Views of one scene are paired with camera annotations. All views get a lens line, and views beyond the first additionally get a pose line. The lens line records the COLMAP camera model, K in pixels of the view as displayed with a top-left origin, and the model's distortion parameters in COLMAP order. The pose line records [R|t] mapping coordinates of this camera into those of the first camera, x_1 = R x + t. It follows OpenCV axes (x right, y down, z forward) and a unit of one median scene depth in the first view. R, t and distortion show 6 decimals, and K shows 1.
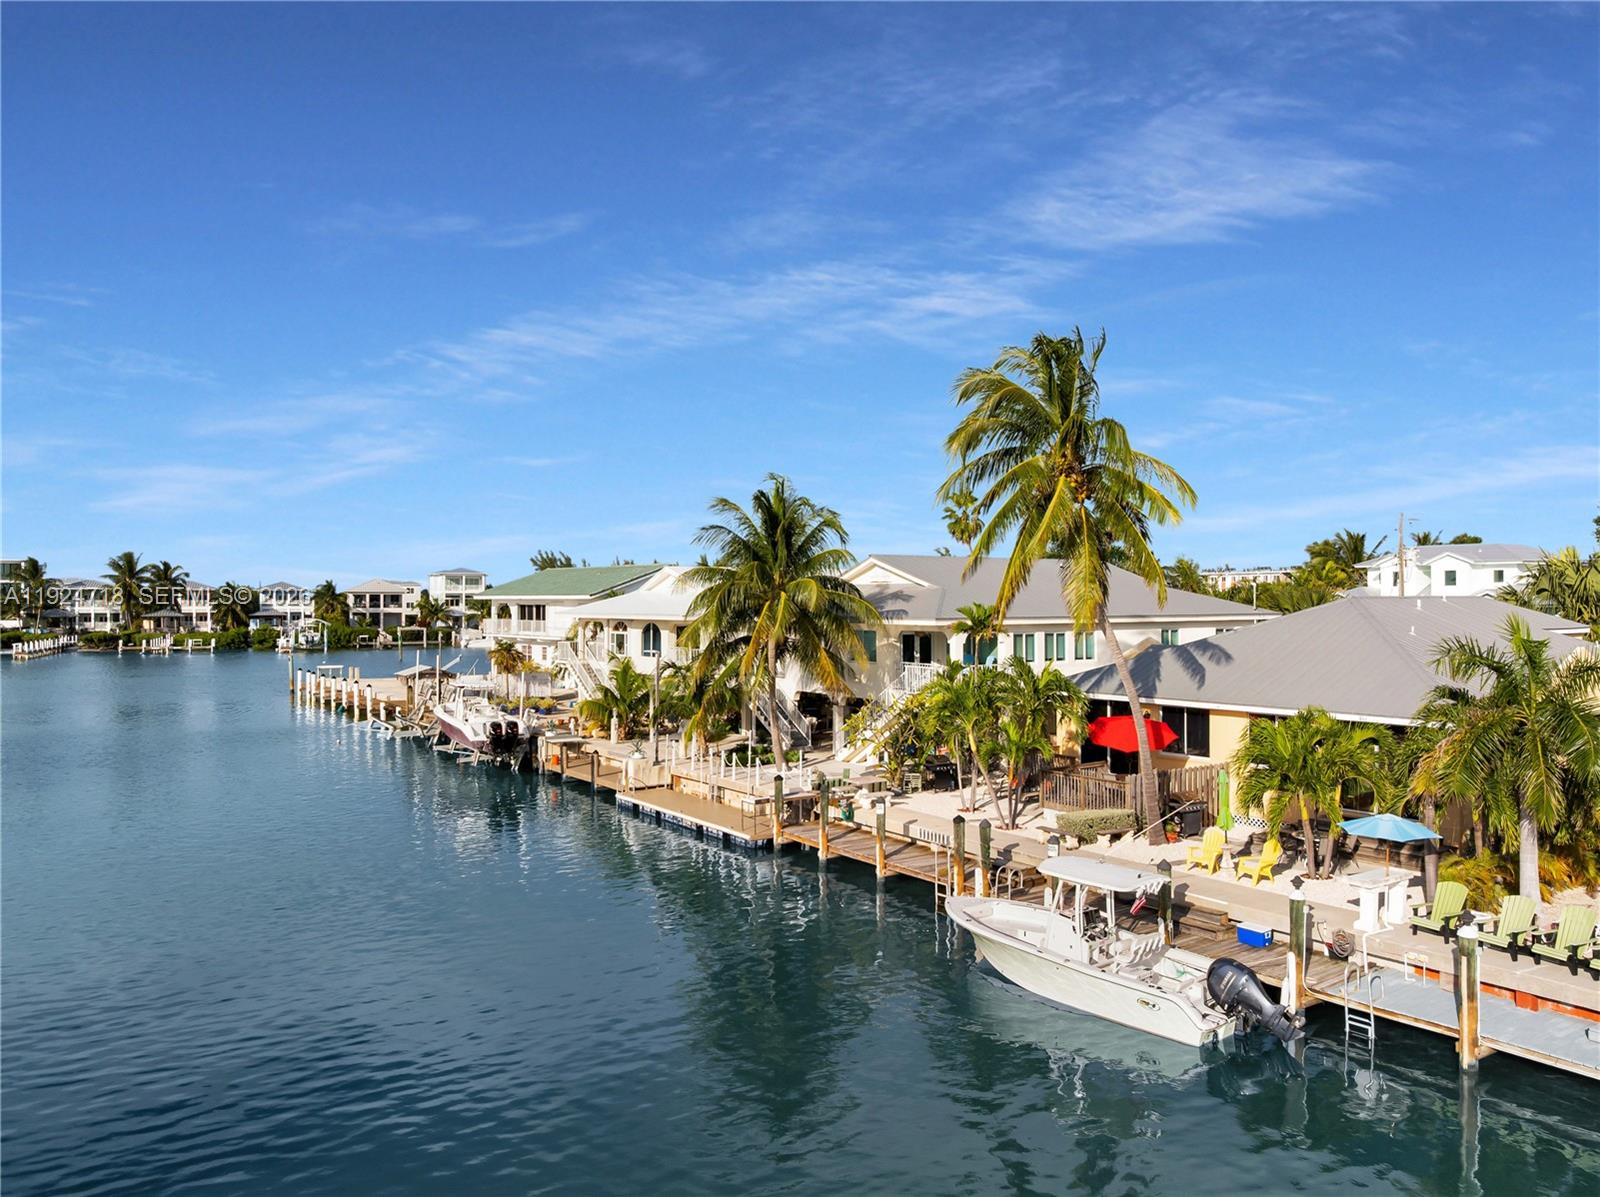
lens RADIAL K [[1181.7, 0, 806.0], [0, 1181.7, 600.7], [0, 0, 1]] dist [-0.026791, -0.034006]
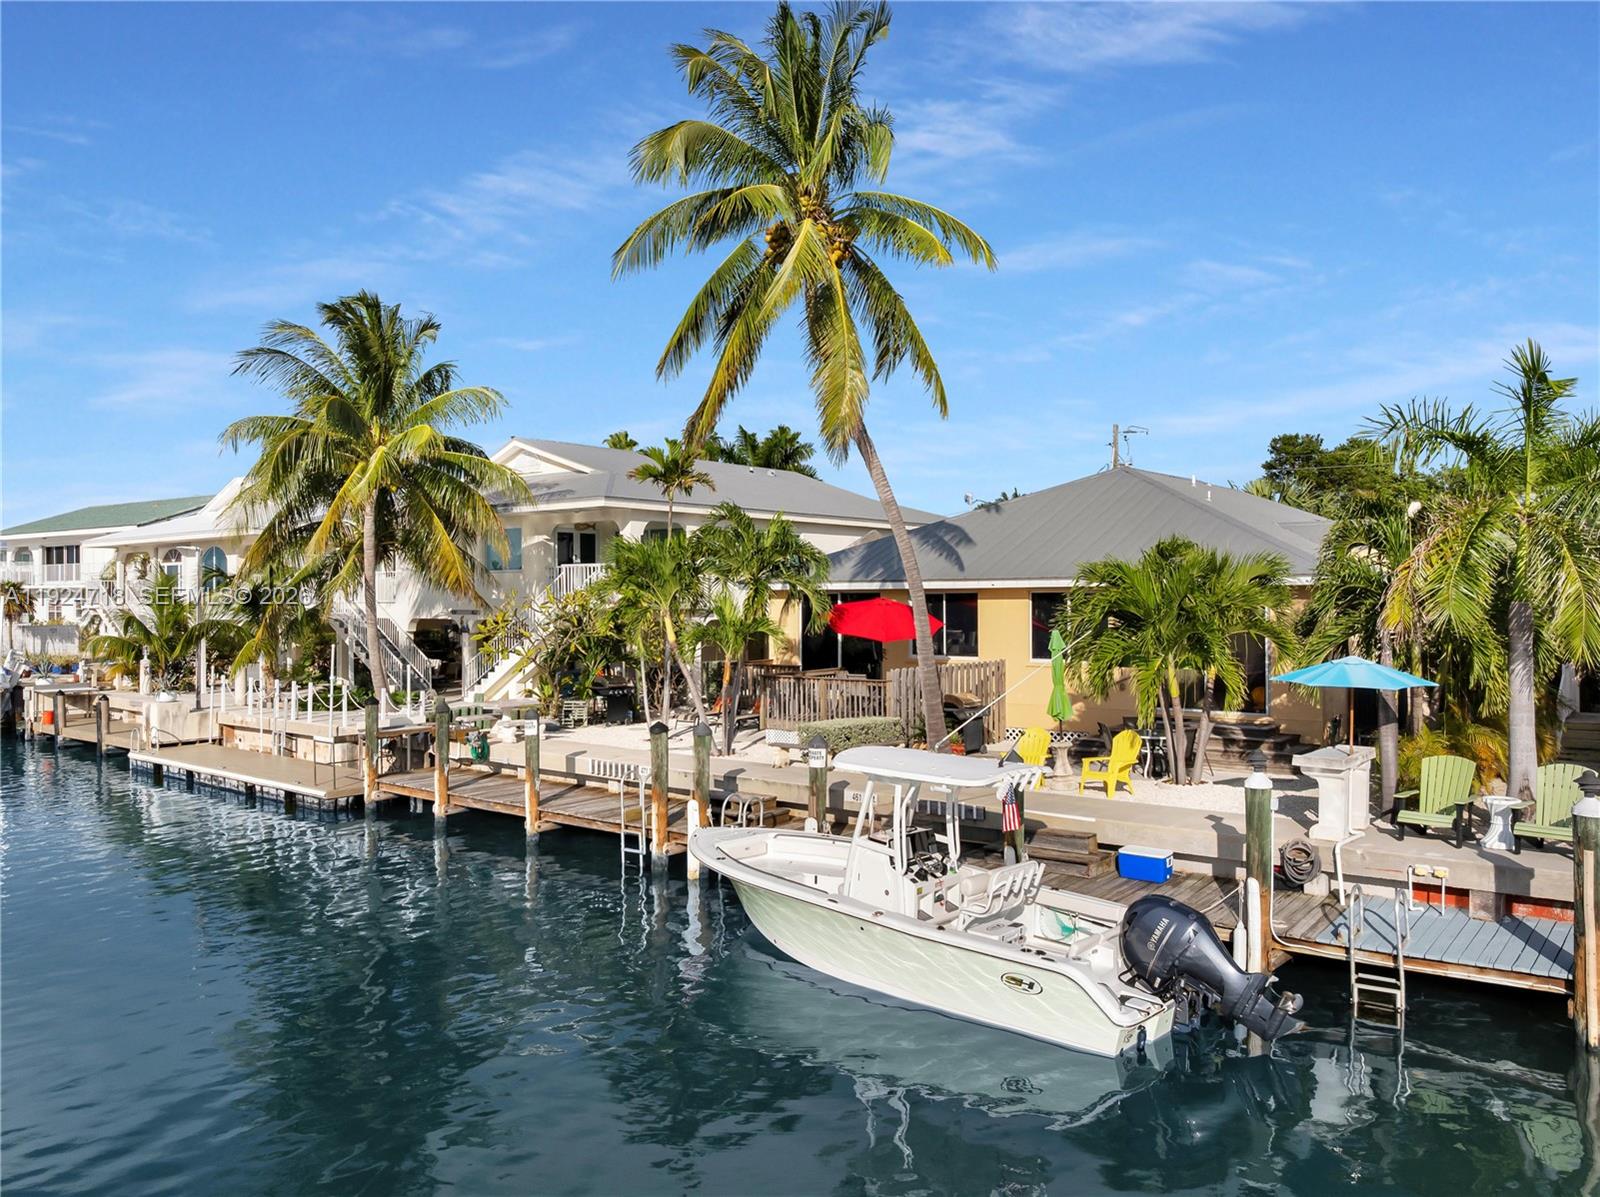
lens RADIAL K [[1181.7, 0, 806.0], [0, 1181.7, 600.7], [0, 0, 1]] dist [-0.026791, -0.034006]
pose [[0.955029, -0.001213, 0.296511, 0.013513], [0.002625, 0.999987, -0.004361, 0.097786], [-0.296502, 0.004943, 0.955020, 0.301492]]
